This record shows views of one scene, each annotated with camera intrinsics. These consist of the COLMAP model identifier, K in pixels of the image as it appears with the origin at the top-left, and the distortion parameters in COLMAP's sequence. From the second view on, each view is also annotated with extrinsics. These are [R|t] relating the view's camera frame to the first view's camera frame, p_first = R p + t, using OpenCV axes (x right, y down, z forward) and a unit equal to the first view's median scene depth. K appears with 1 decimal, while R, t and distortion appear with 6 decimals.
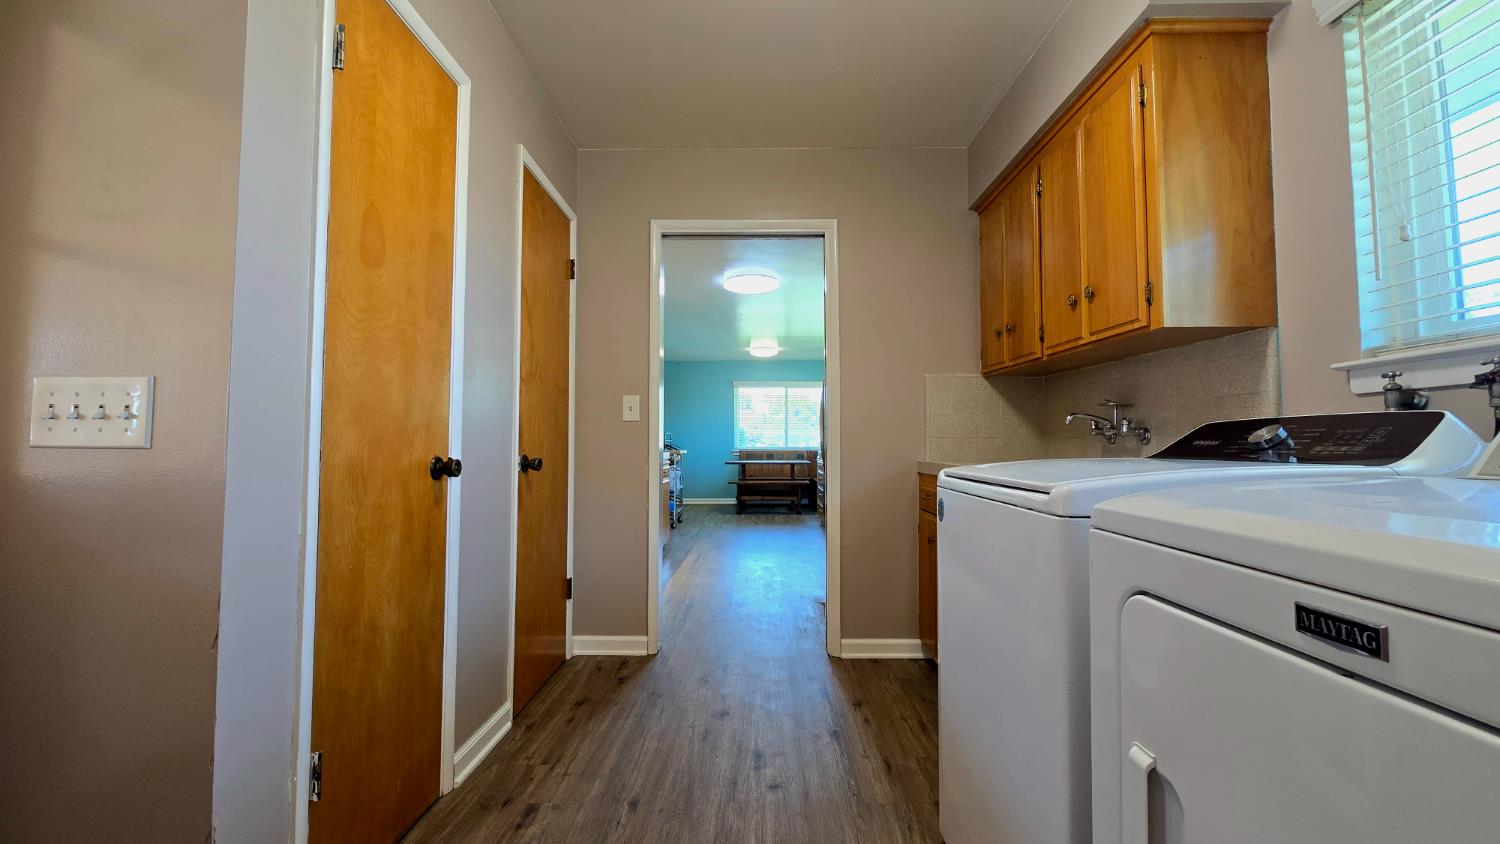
lens RADIAL K [[605.3, 0, 751.2], [0, 605.3, 417.9], [0, 0, 1]] dist [0.001115, -0.007517]
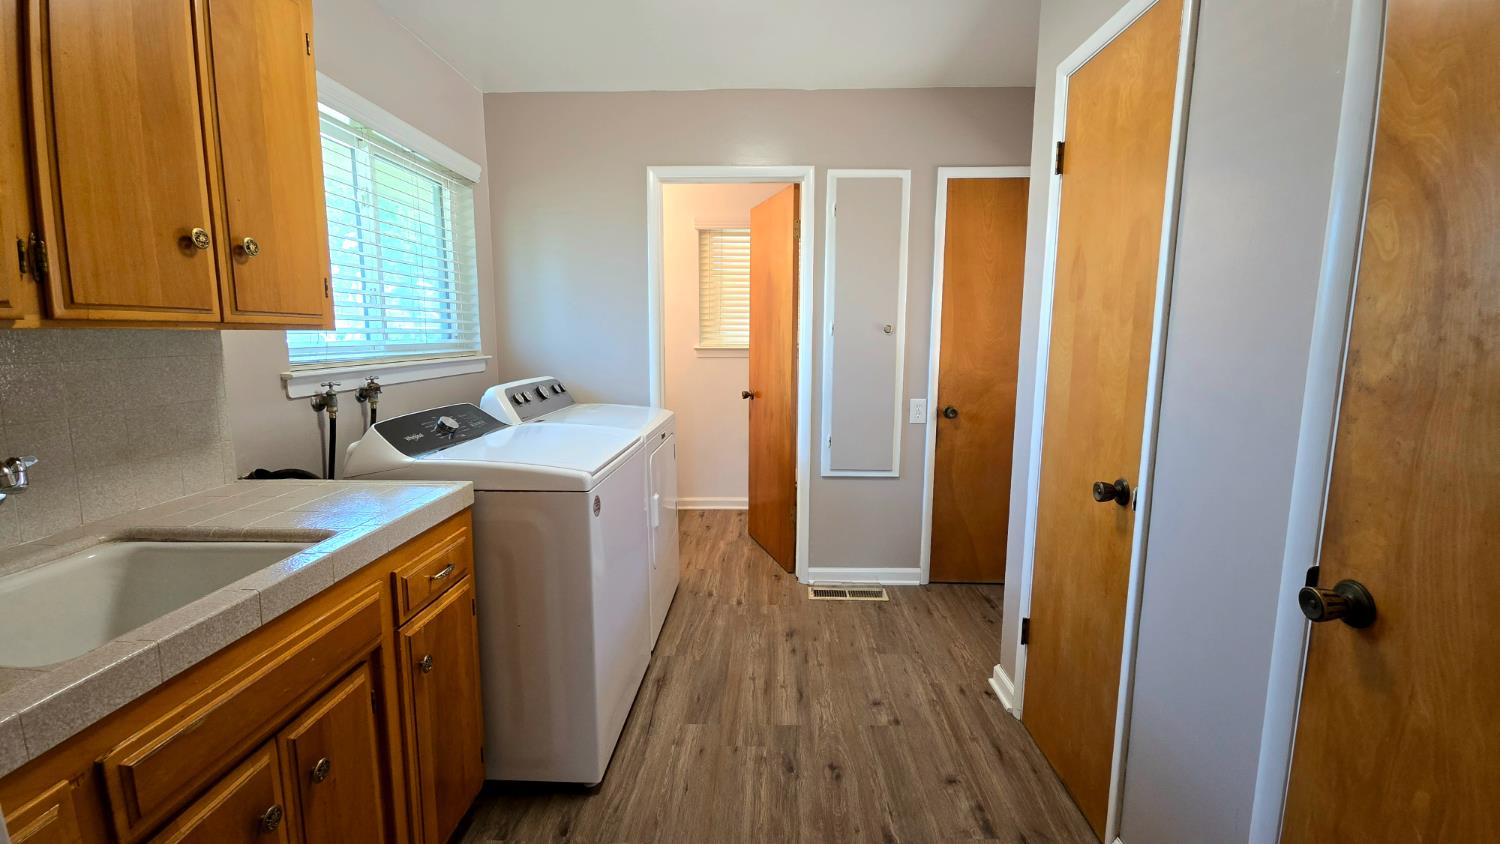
lens RADIAL K [[605.3, 0, 751.2], [0, 605.3, 417.9], [0, 0, 1]] dist [0.001115, -0.007517]
pose [[-0.999825, -0.010486, 0.015475, 0.014411], [-0.009014, 0.995690, 0.092302, -0.110845], [-0.016376, 0.092146, -0.995611, 1.993341]]
